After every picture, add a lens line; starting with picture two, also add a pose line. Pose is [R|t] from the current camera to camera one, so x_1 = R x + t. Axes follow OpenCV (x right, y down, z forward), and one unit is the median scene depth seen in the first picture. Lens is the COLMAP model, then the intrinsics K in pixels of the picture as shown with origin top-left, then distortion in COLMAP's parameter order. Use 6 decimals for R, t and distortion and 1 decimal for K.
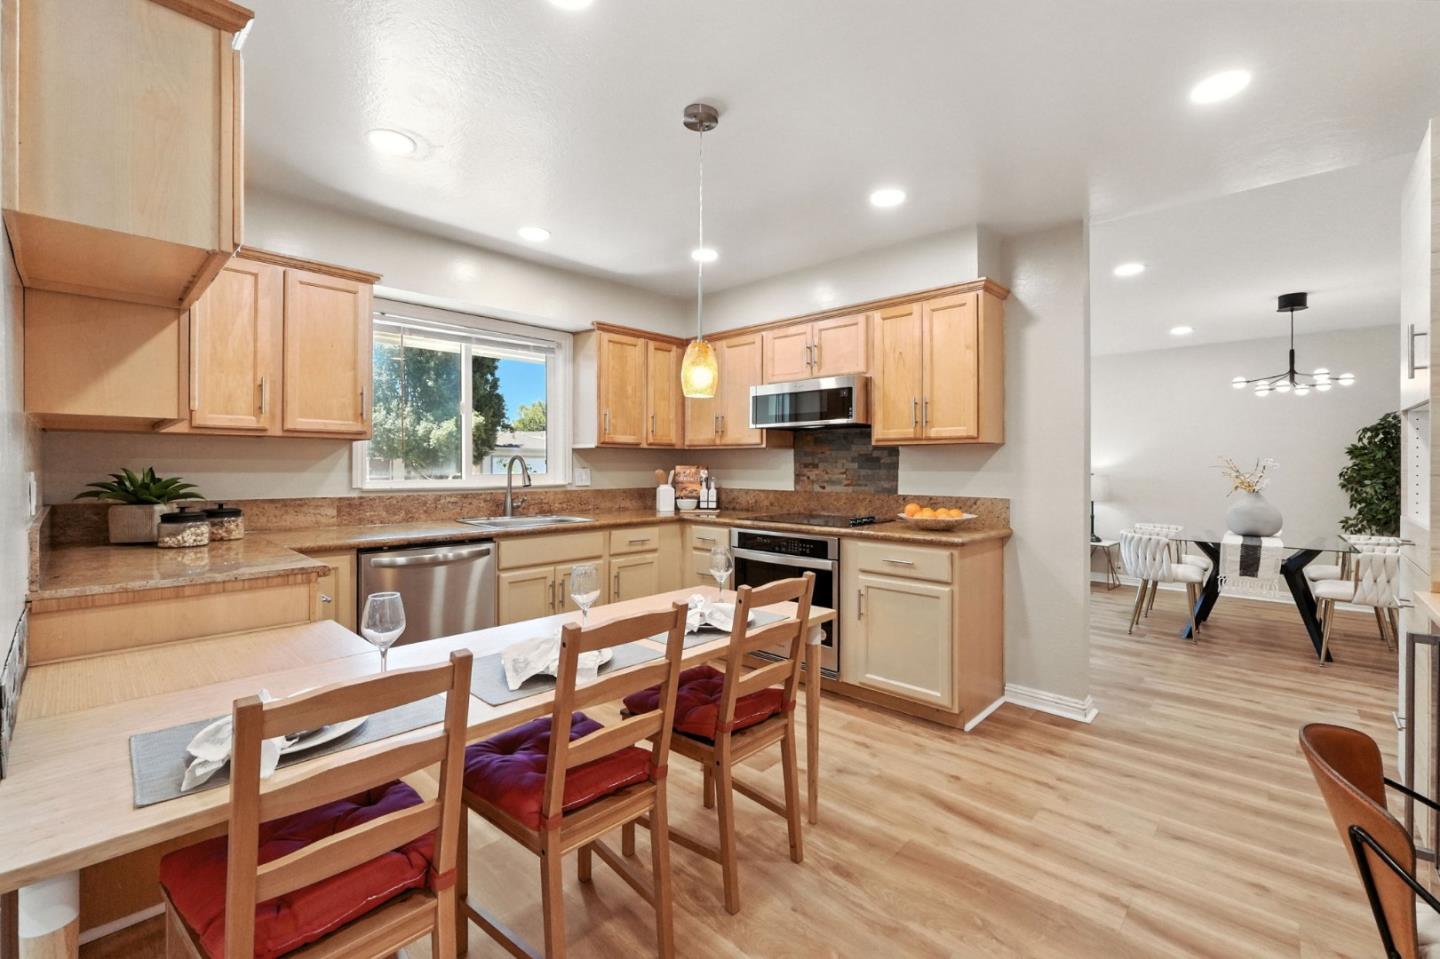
lens RADIAL K [[610.3, 0, 726.0], [0, 610.3, 470.3], [0, 0, 1]] dist [-0.000790, 0.000330]
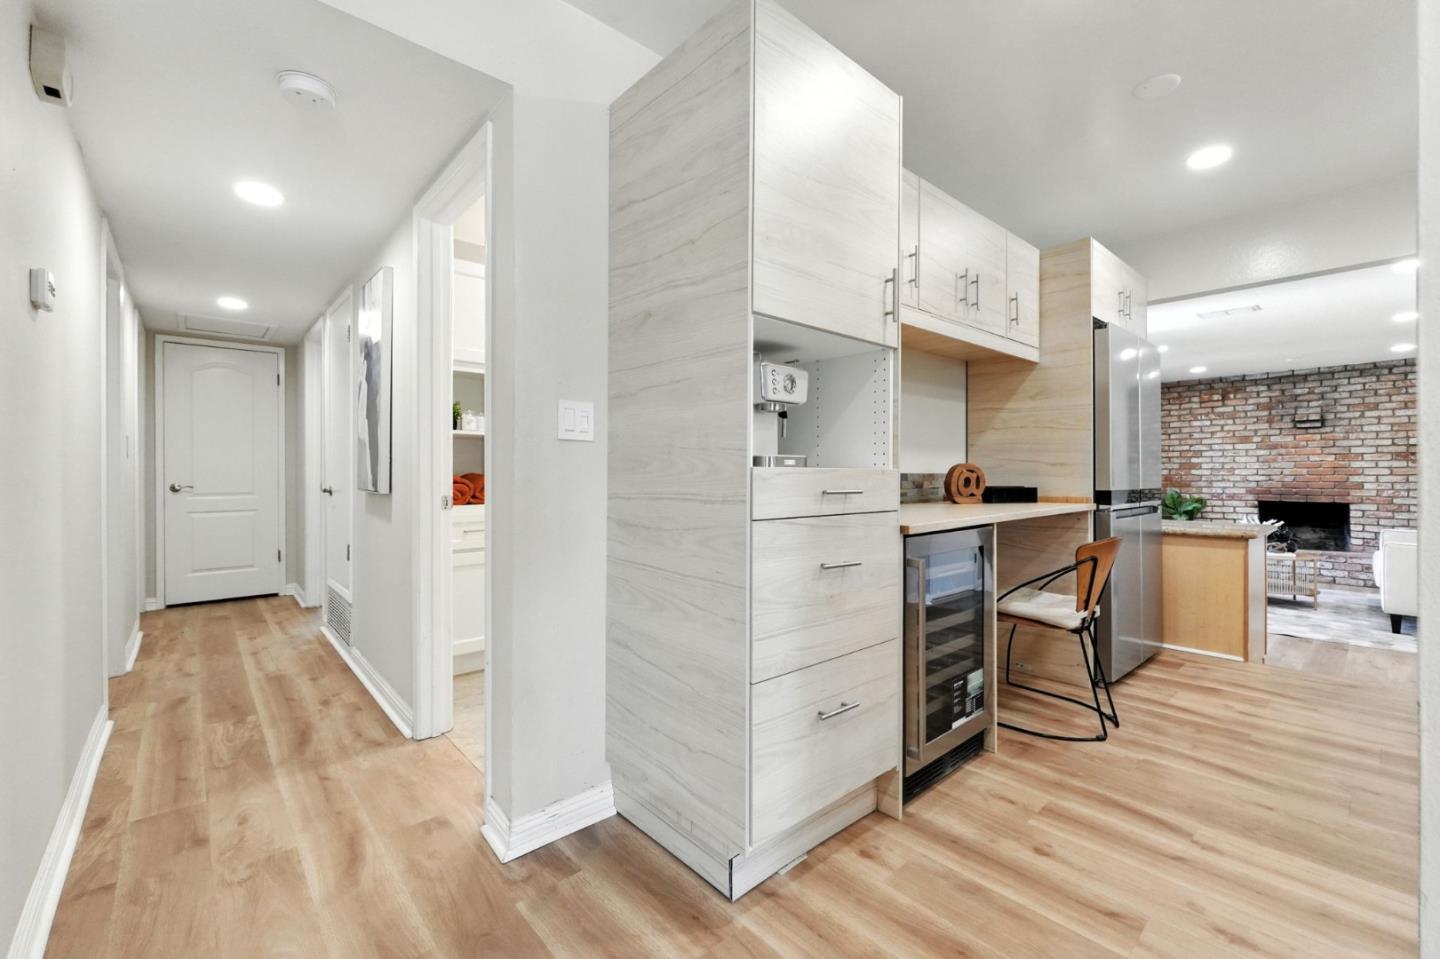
lens RADIAL K [[599.9, 0, 719.5], [0, 599.9, 471.2], [0, 0, 1]] dist [-0.004963, -0.000434]
pose [[-0.994442, -0.001150, 0.105282, 0.664739], [-0.000320, 0.999969, 0.007898, 0.046087], [-0.105288, 0.007821, -0.994411, 1.026734]]
